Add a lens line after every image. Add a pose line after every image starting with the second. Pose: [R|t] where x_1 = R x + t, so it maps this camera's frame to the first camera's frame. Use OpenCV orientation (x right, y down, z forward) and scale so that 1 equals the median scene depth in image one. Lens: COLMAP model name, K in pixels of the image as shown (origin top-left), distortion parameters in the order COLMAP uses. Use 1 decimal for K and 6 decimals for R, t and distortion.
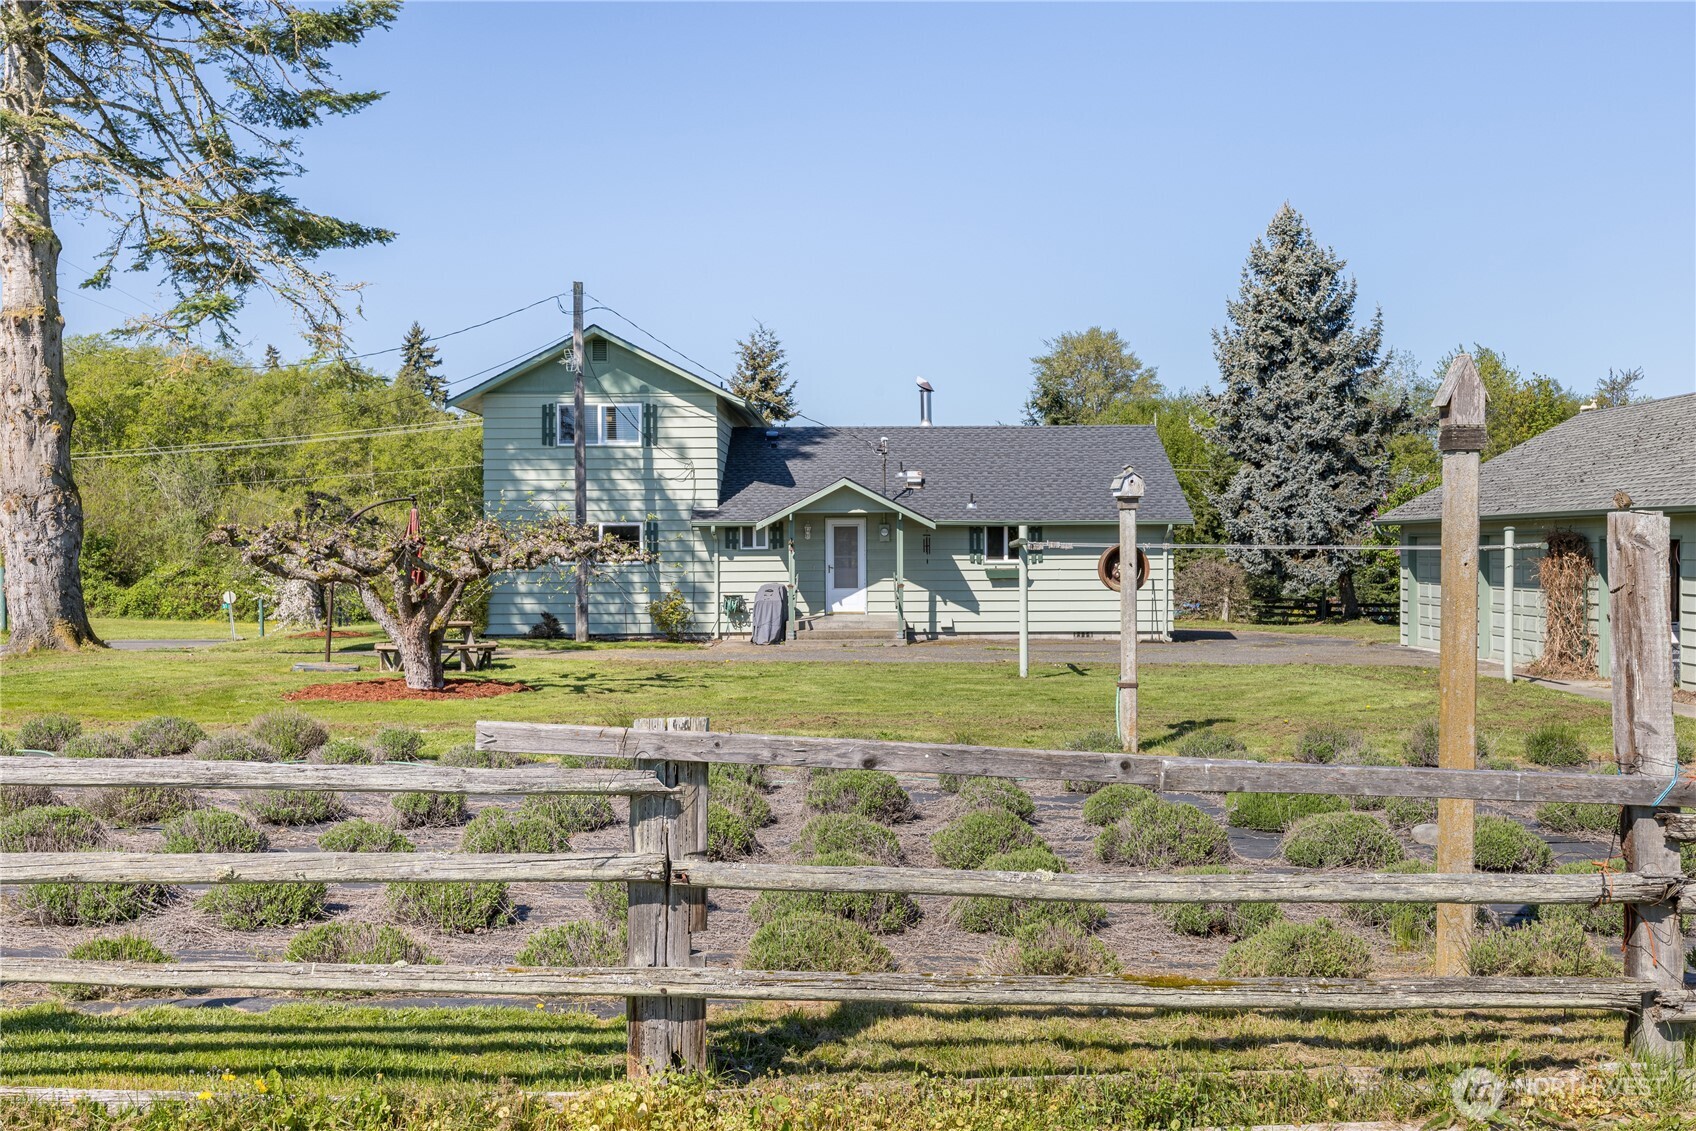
lens RADIAL K [[1602.1, 0, 854.7], [0, 1602.1, 560.5], [0, 0, 1]] dist [-0.018119, 0.000000]
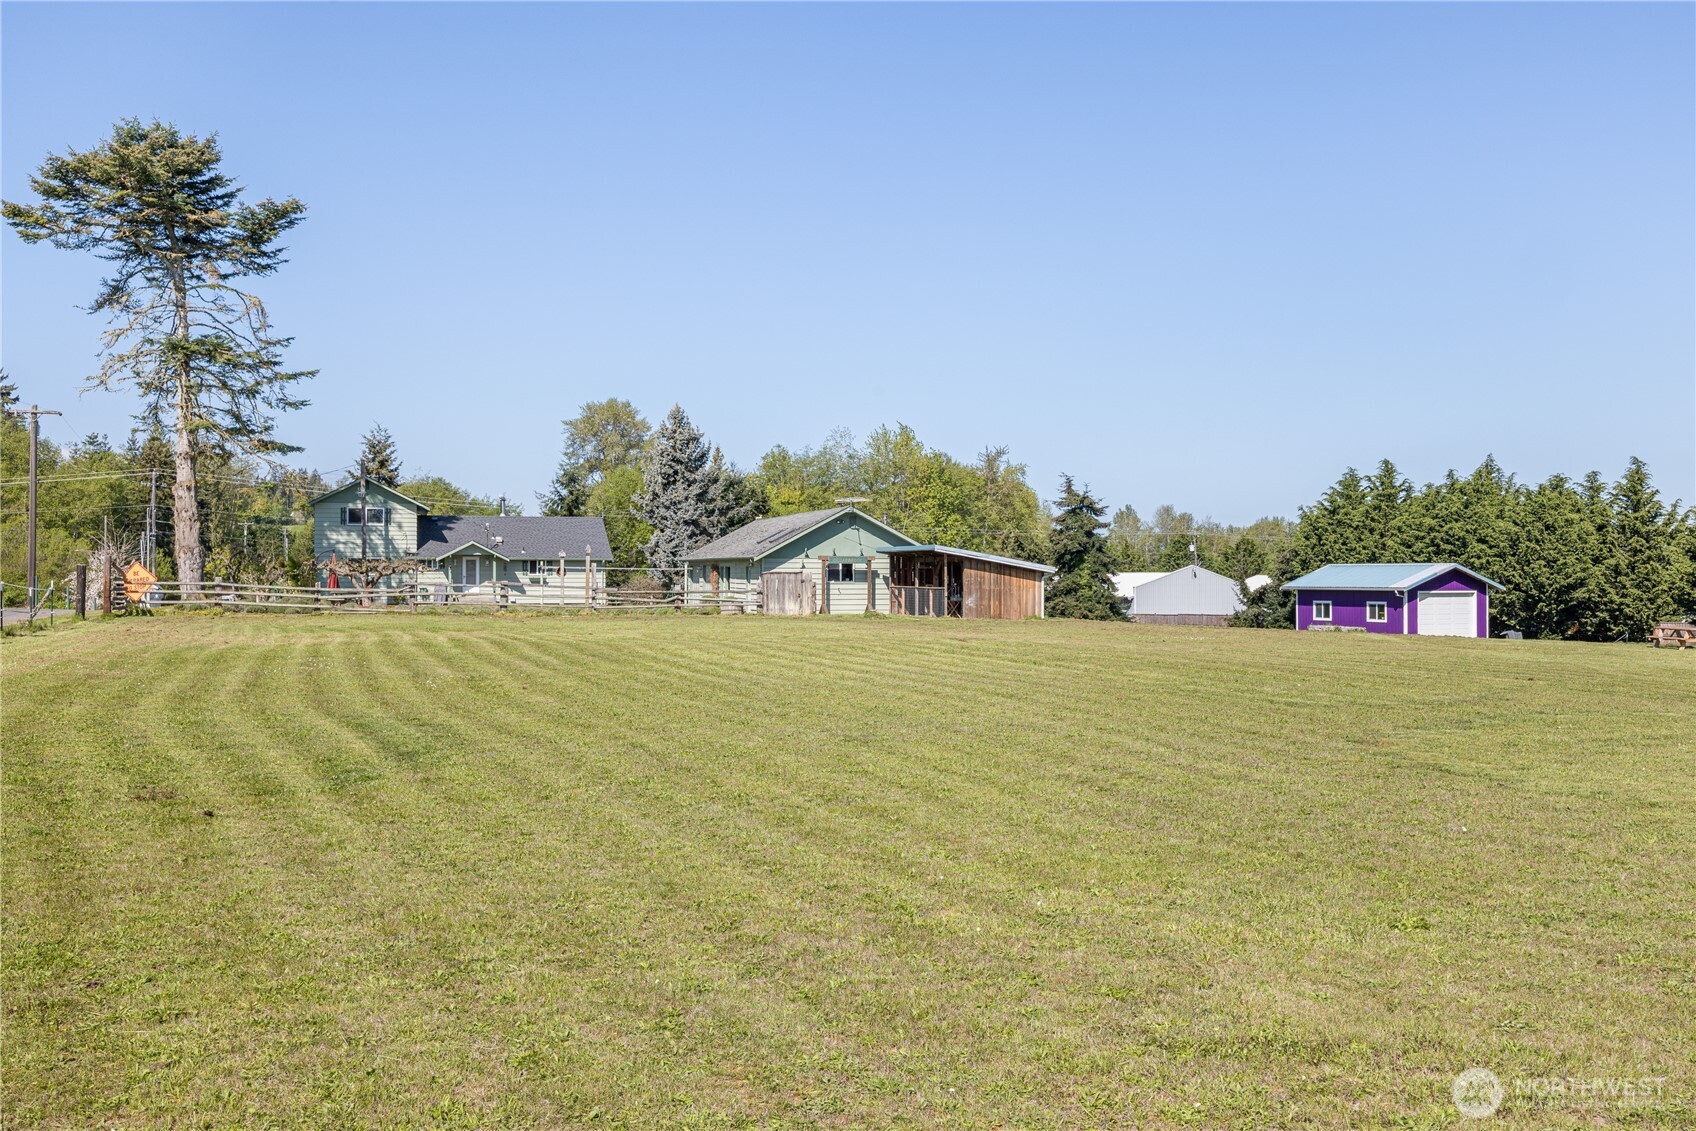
lens RADIAL K [[1602.1, 0, 846.5], [0, 1602.1, 572.5], [0, 0, 1]] dist [-0.018119, 0.000000]
pose [[0.960408, 0.007024, 0.278510, -0.123116], [-0.004316, 0.999937, -0.010335, 0.019127], [-0.278565, 0.008724, 0.960378, -1.368060]]
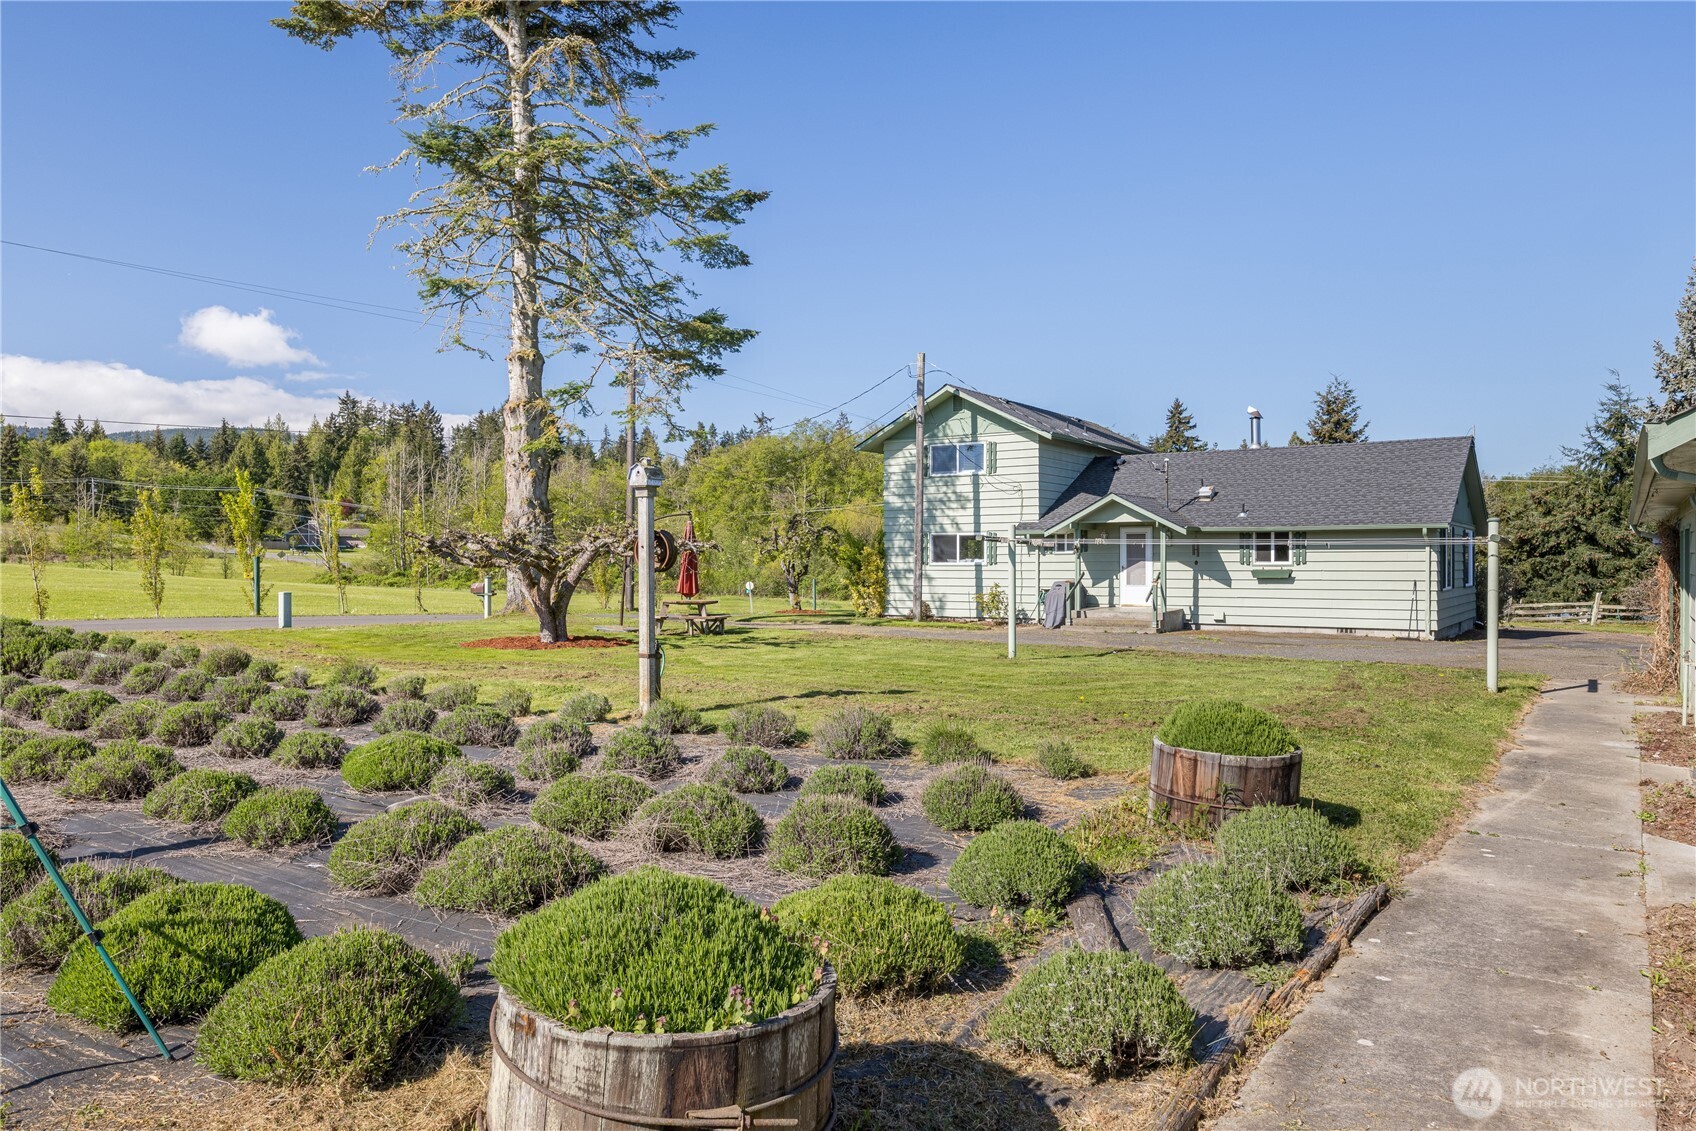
lens RADIAL K [[1146.9, 0, 853.0], [0, 1146.9, 565.7], [0, 0, 1]] dist [-0.000134, 0.001621]
pose [[0.834994, 0.005079, -0.550236, 0.265462], [-0.008108, 0.999962, -0.003074, 0.006560], [0.550200, 0.007028, 0.835003, 0.144566]]
